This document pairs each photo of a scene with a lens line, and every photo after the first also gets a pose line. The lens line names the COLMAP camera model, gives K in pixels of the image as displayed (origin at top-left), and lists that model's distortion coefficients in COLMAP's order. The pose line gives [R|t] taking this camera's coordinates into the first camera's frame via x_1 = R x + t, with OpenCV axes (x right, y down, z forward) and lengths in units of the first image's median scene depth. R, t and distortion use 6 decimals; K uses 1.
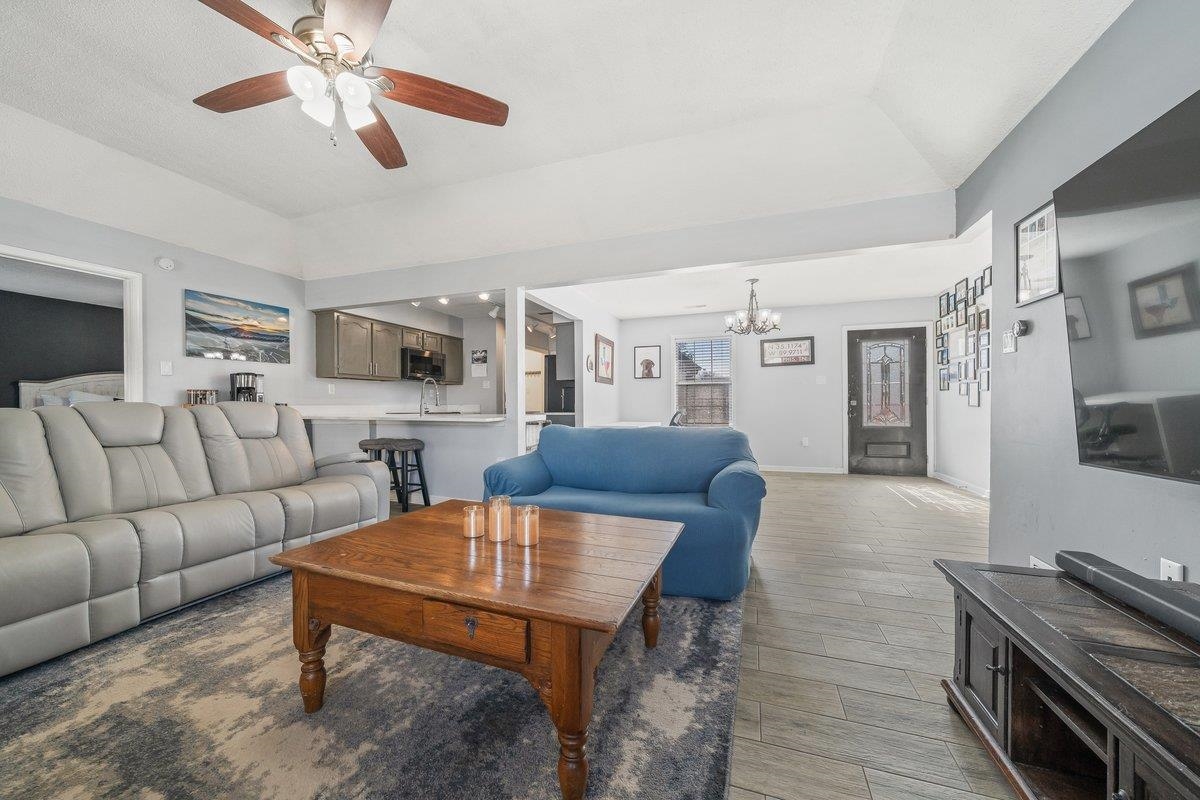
lens RADIAL K [[420.1, 0, 591.5], [0, 420.1, 401.8], [0, 0, 1]] dist [0.011341, -0.000185]
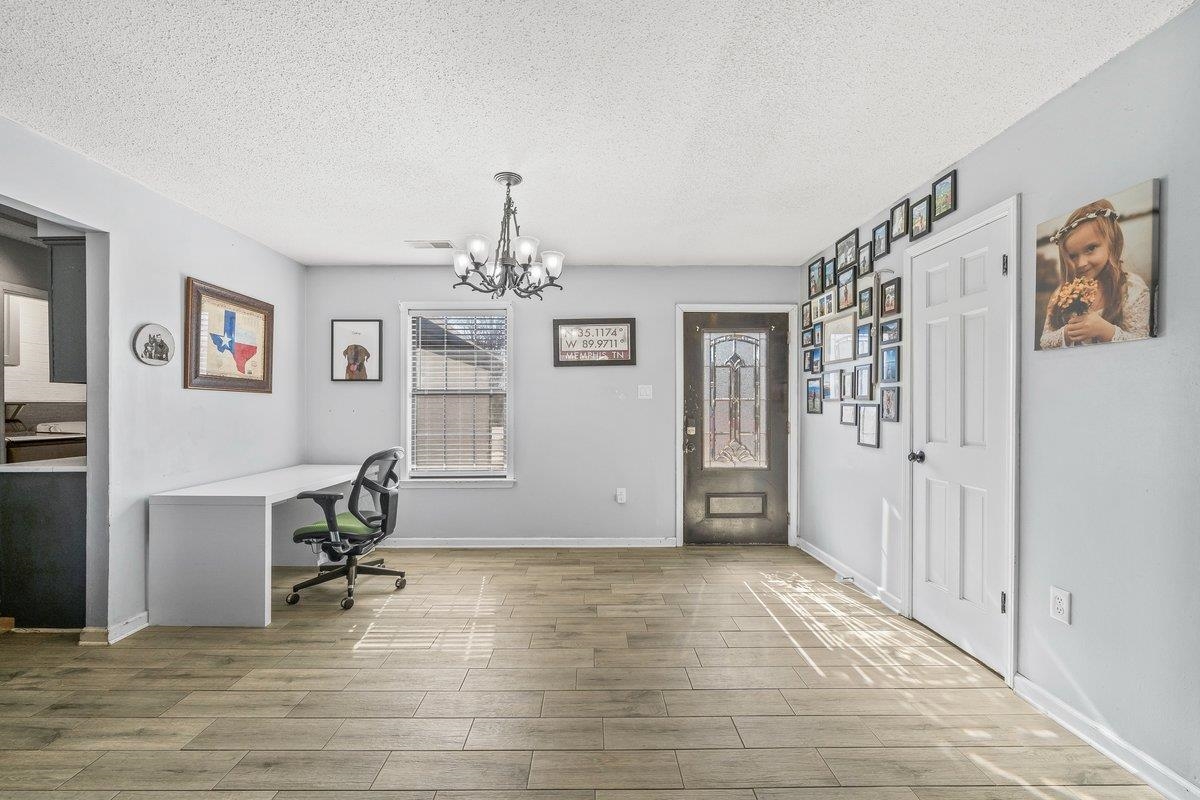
lens RADIAL K [[461.2, 0, 600.7], [0, 461.2, 404.3], [0, 0, 1]] dist [-0.004754, -0.000225]
pose [[0.928730, 0.003331, 0.370742, 0.276898], [-0.005216, 0.999978, 0.004081, -0.041129], [-0.370721, -0.005724, 0.928727, 0.471842]]
